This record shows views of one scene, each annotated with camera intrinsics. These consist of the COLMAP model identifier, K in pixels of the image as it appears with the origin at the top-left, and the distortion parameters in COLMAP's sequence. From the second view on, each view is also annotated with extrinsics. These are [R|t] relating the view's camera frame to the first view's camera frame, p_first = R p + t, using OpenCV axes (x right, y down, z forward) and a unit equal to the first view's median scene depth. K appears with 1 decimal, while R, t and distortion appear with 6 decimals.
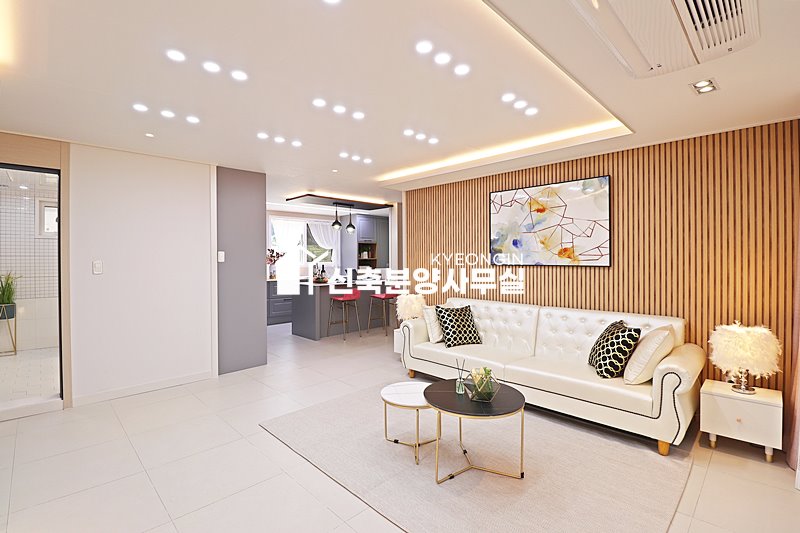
lens RADIAL K [[372.8, 0, 395.7], [0, 372.8, 258.1], [0, 0, 1]] dist [-0.000790, -0.000305]
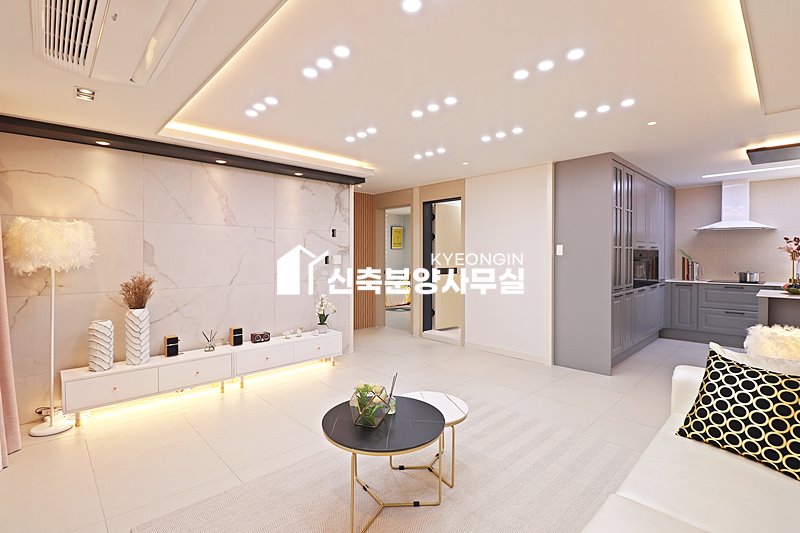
lens RADIAL K [[372.8, 0, 395.7], [0, 372.8, 258.1], [0, 0, 1]] dist [-0.000790, -0.000305]
pose [[-0.016222, 0.017217, -0.999720, 0.721396], [0.002684, 0.999849, 0.017176, -0.001030], [0.999865, -0.002404, -0.016266, 0.737449]]
